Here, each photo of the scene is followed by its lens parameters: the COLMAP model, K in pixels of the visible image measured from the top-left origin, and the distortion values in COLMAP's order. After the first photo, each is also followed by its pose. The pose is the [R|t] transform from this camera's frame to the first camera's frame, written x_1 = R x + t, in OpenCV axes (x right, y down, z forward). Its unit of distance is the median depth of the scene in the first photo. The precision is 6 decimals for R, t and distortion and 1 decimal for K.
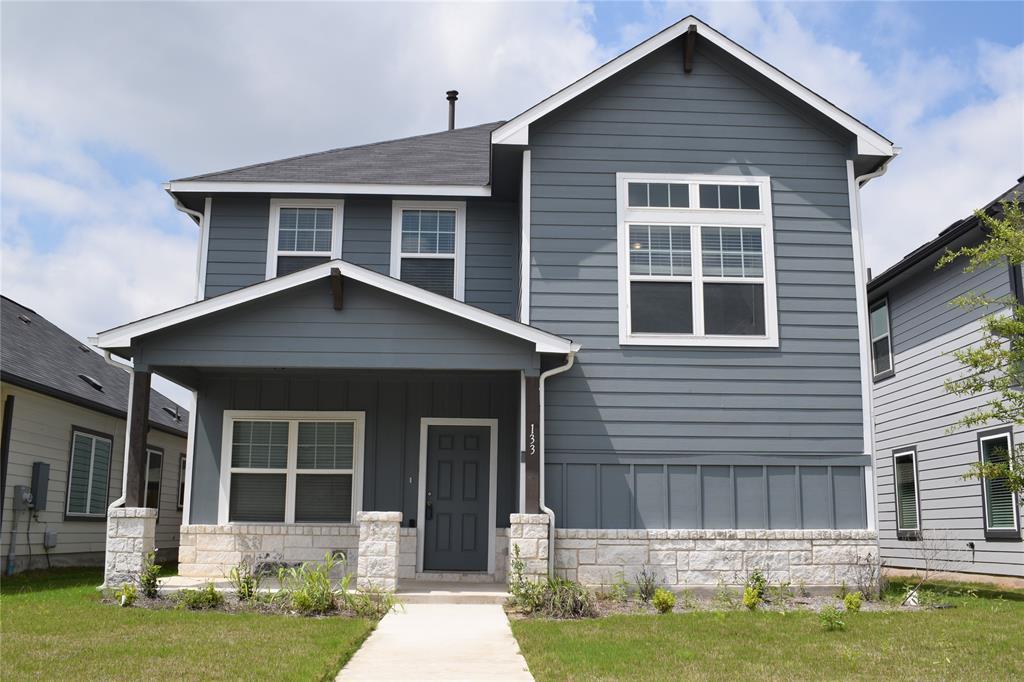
lens RADIAL K [[934.1, 0, 507.6], [0, 934.1, 348.2], [0, 0, 1]] dist [-0.076403, 0.000000]
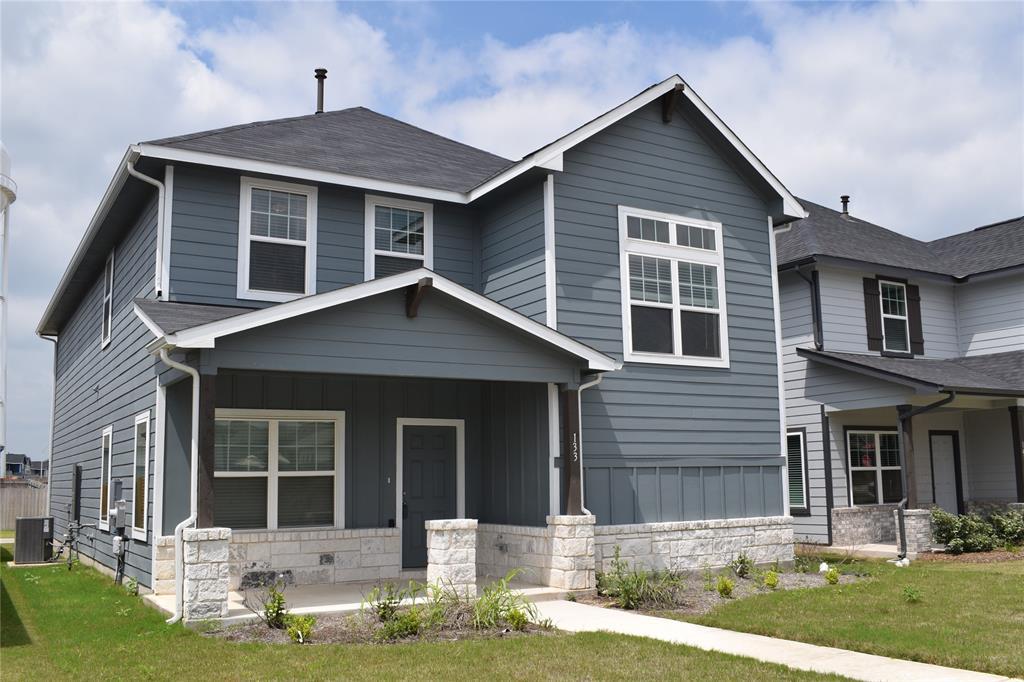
lens RADIAL K [[934.1, 0, 460.7], [0, 934.1, 341.9], [0, 0, 1]] dist [-0.076403, 0.000000]
pose [[0.881680, 0.045836, 0.469616, -0.572900], [-0.065817, 0.997487, 0.026210, -0.042785], [-0.467235, -0.054017, 0.882482, 0.096370]]
